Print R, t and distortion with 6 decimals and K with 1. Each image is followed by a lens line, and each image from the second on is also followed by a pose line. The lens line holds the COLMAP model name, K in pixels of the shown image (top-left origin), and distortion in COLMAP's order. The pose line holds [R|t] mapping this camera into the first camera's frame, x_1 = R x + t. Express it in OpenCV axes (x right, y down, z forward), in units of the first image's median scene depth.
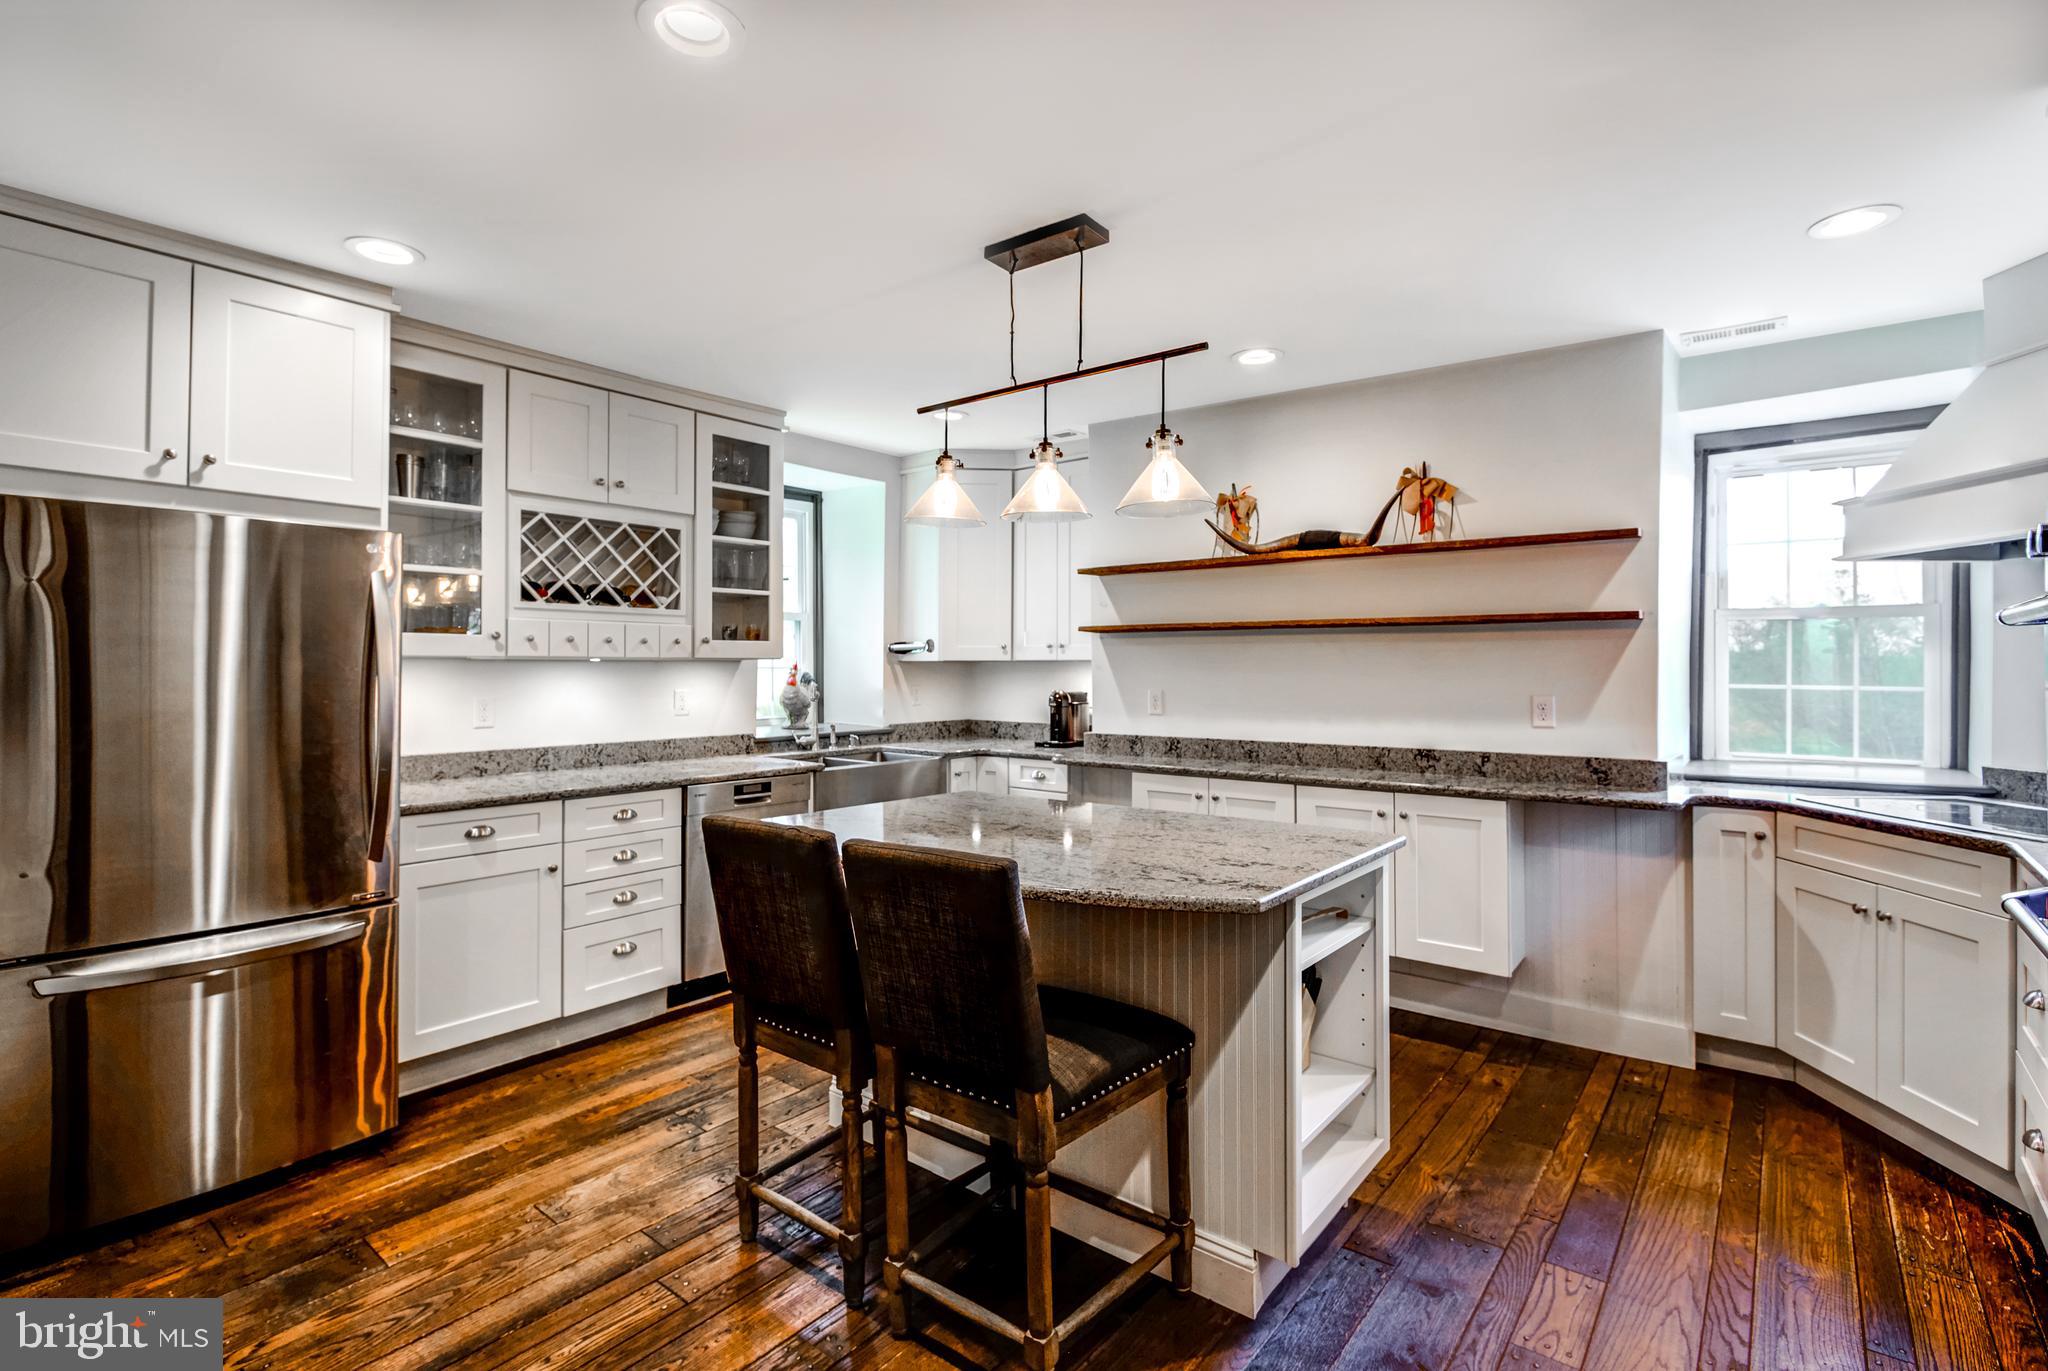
lens RADIAL K [[934.1, 0, 1020.0], [0, 934.1, 666.4], [0, 0, 1]] dist [0.001917, 0.000298]
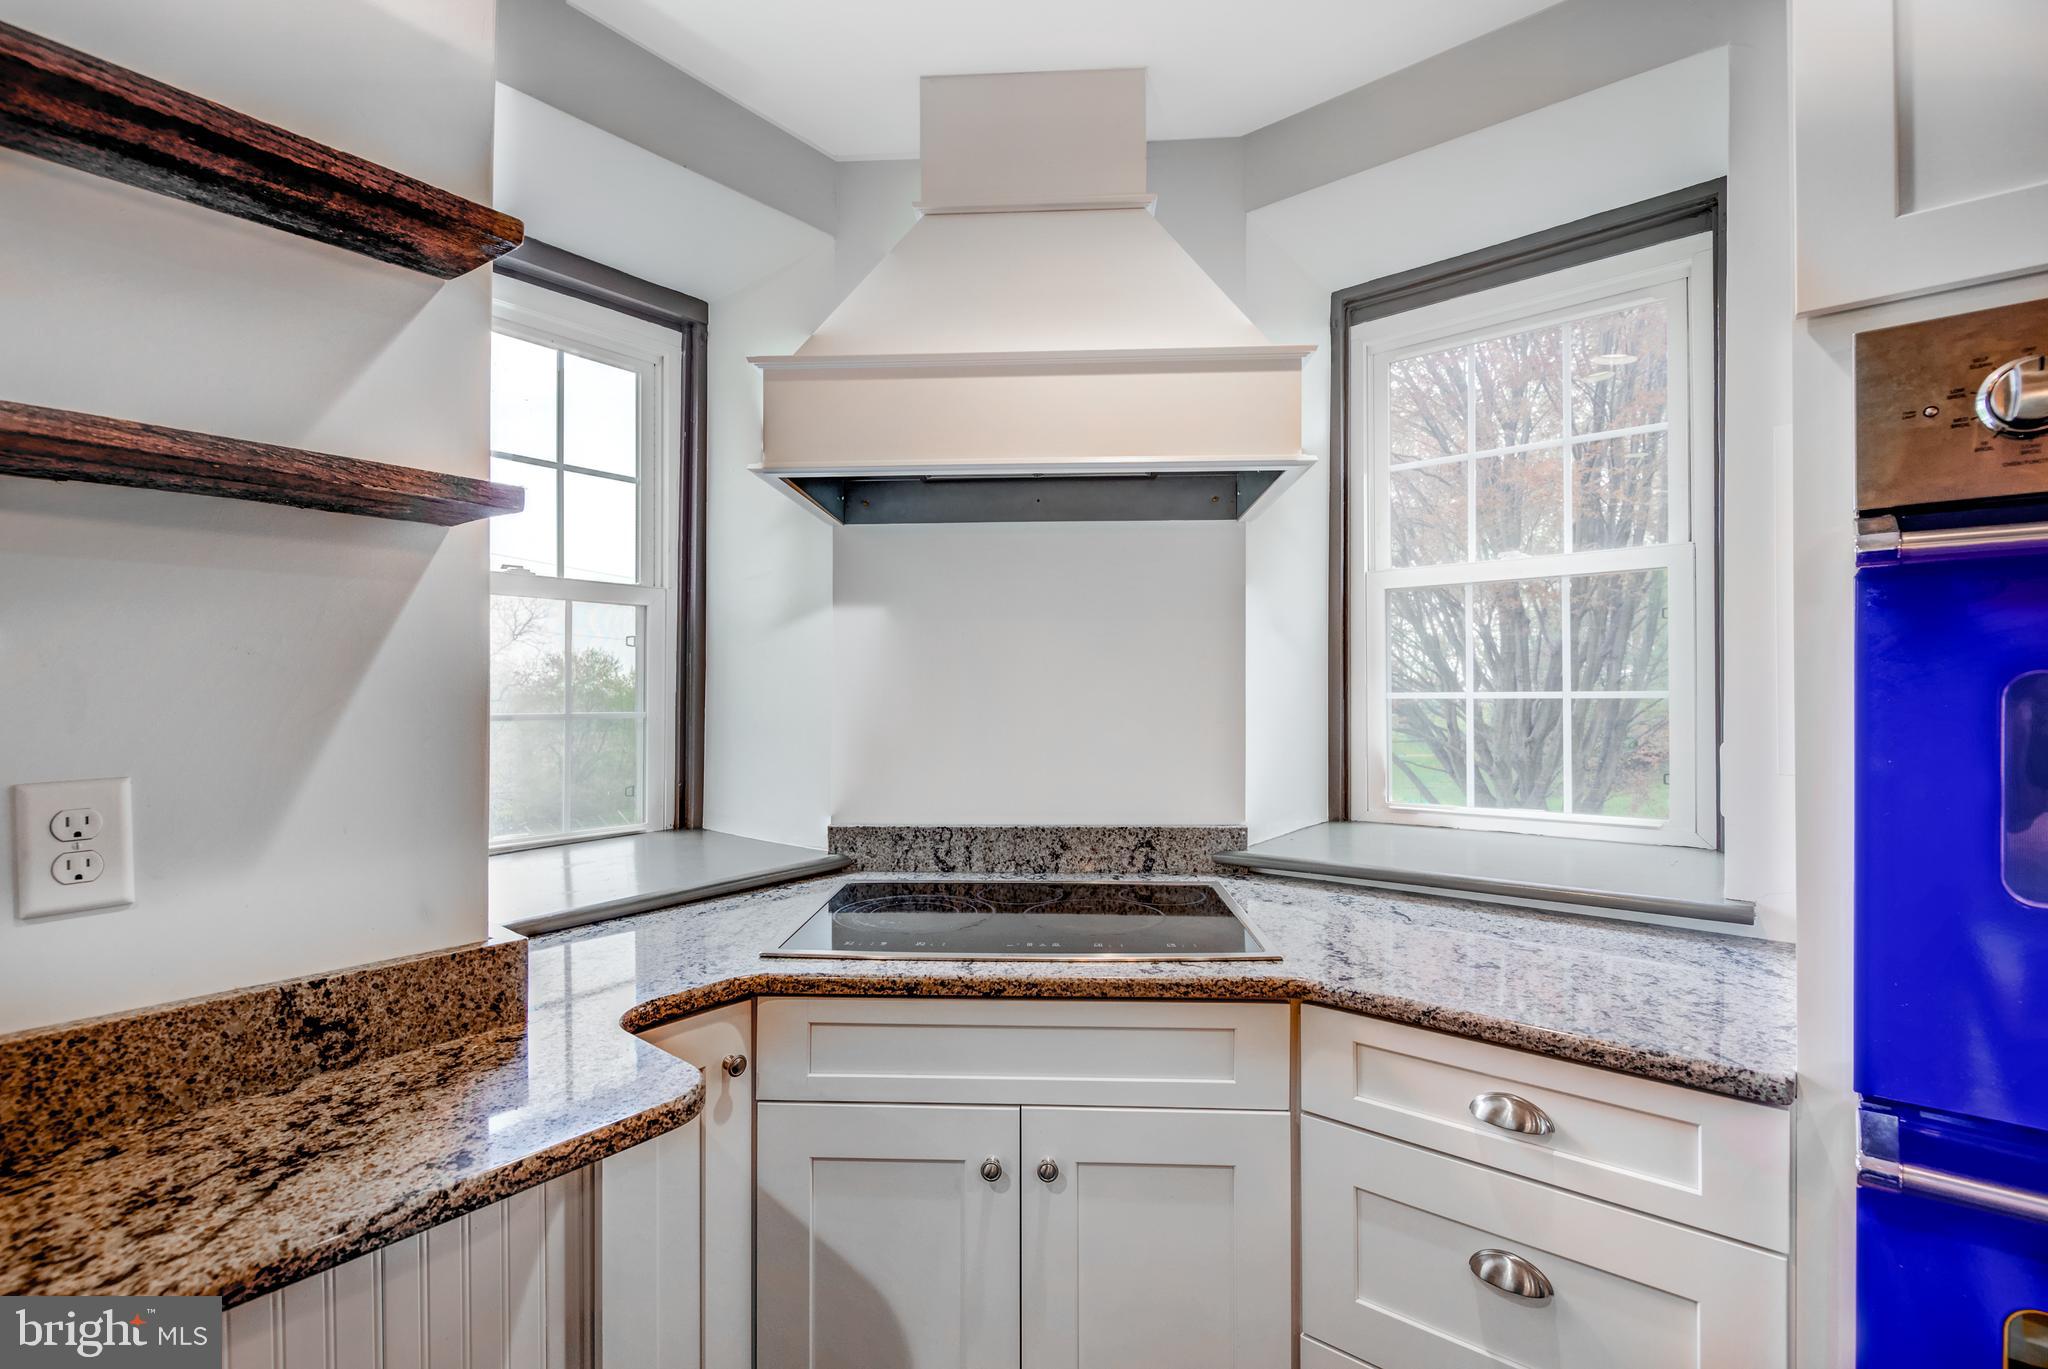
lens RADIAL K [[934.1, 0, 1024.0], [0, 934.1, 696.6], [0, 0, 1]] dist [0.001917, 0.000298]
pose [[-0.011280, -0.003359, 0.999931, 0.159961], [0.000375, 0.999994, 0.003363, 0.005899], [-0.999936, 0.000413, -0.011279, 0.376489]]
